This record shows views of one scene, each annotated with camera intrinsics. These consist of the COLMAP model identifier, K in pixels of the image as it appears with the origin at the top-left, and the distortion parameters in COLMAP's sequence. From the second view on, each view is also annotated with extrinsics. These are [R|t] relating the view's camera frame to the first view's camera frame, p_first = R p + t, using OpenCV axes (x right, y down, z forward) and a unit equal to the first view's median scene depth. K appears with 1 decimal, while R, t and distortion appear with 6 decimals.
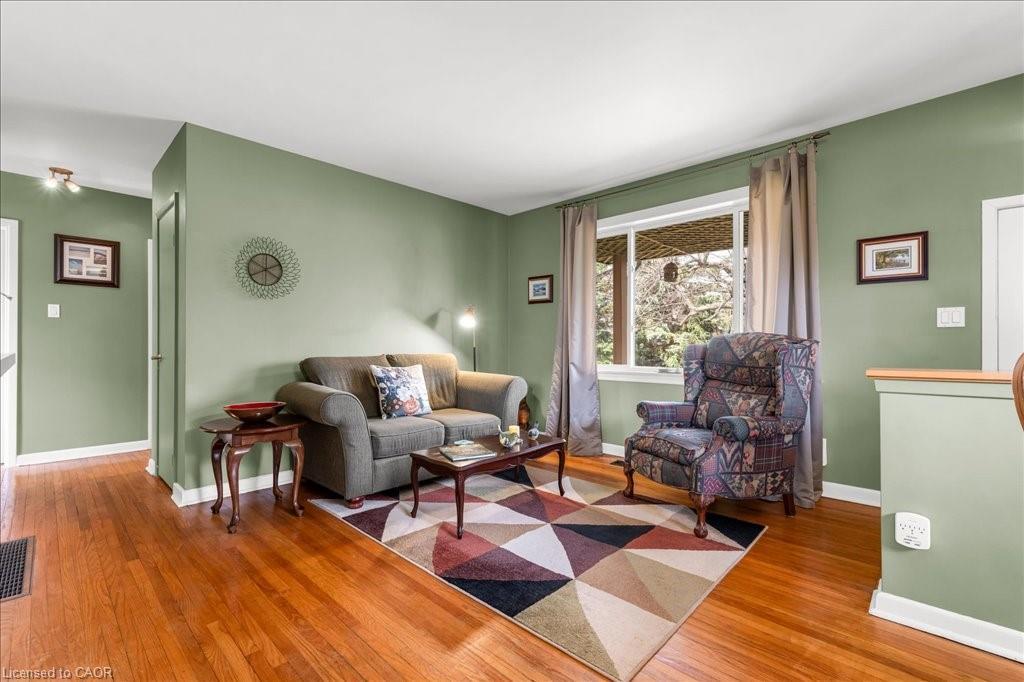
lens RADIAL K [[449.2, 0, 519.1], [0, 449.2, 345.2], [0, 0, 1]] dist [-0.003427, -0.000009]
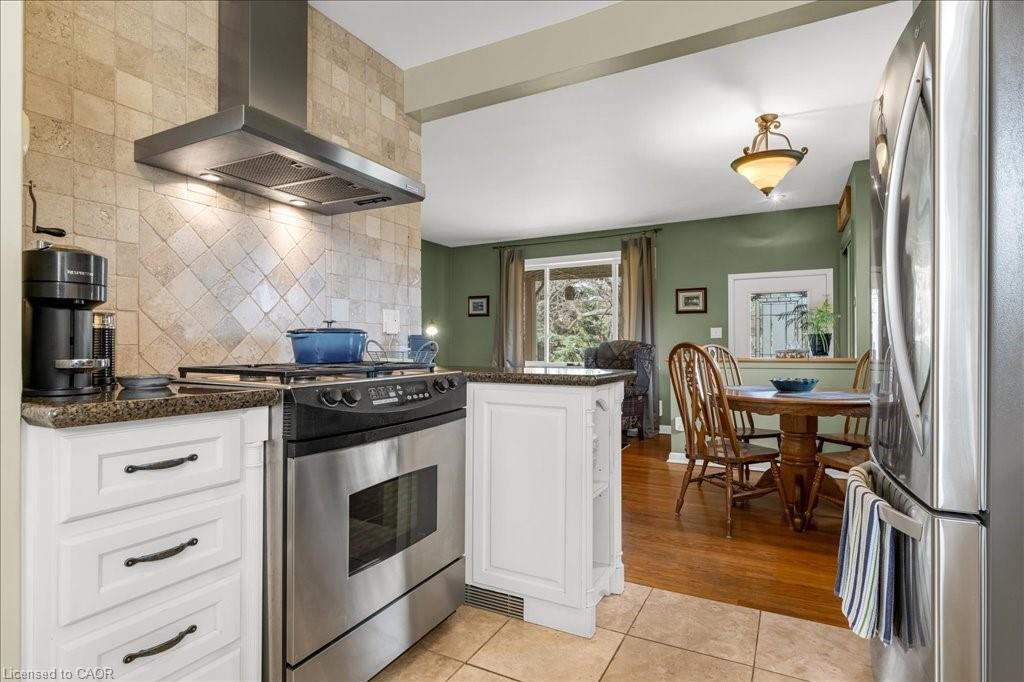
lens RADIAL K [[545.8, 0, 508.0], [0, 545.8, 343.9], [0, 0, 1]] dist [-0.002082, -0.000163]
pose [[0.967869, -0.001918, 0.251446, -0.436180], [0.003522, 0.999976, -0.005931, -0.003744], [-0.251429, 0.006626, 0.967853, -0.922417]]
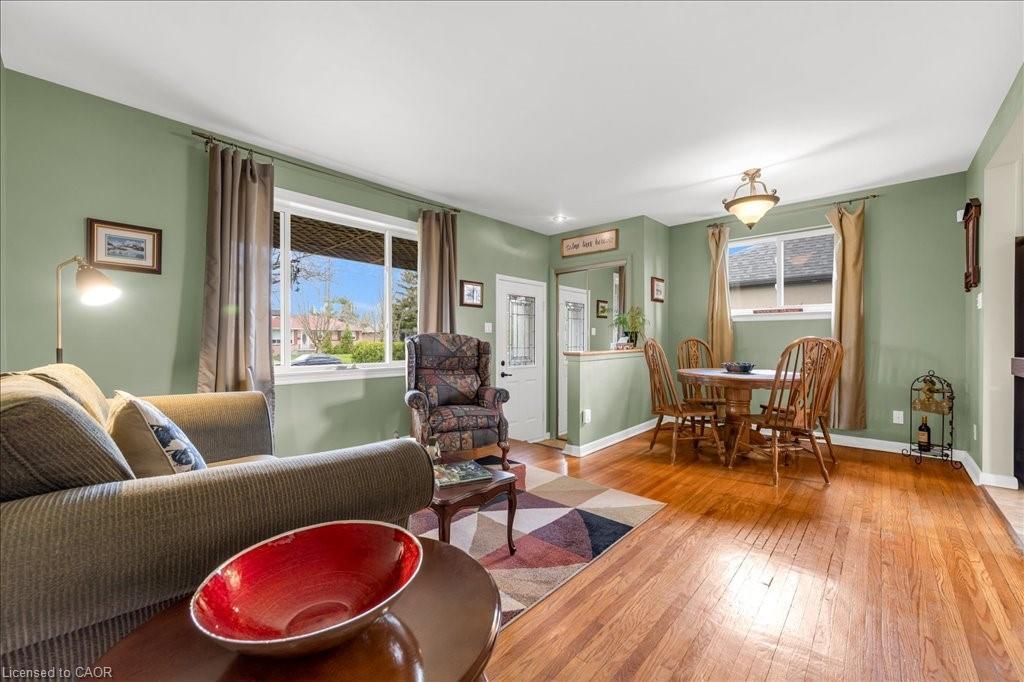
lens RADIAL K [[404.2, 0, 510.0], [0, 404.2, 341.9], [0, 0, 1]] dist [-0.004456, -0.000258]
pose [[-0.010908, -0.005445, 0.999926, -0.760572], [-0.000193, 0.999985, 0.005443, -0.007063], [-0.999940, -0.000134, -0.010909, 0.806826]]
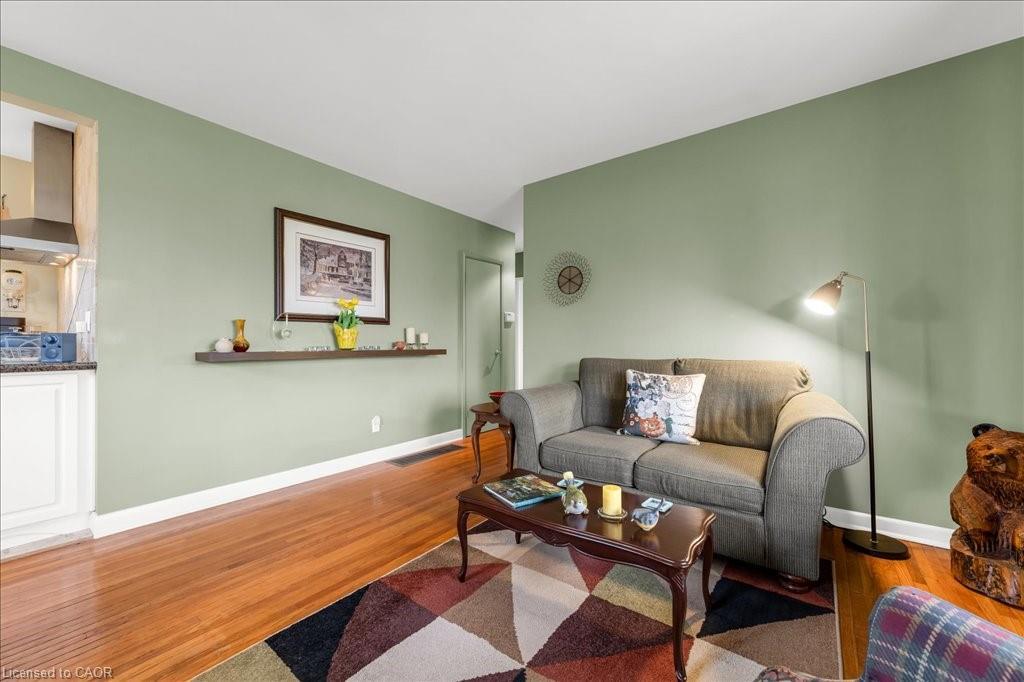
lens RADIAL K [[404.2, 0, 504.3], [0, 404.2, 343.6], [0, 0, 1]] dist [-0.004456, -0.000258]
pose [[0.094789, -0.004133, -0.995489, 0.486898], [-0.004894, 0.999977, -0.004617, -0.000348], [0.995485, 0.005310, 0.094767, 0.800463]]
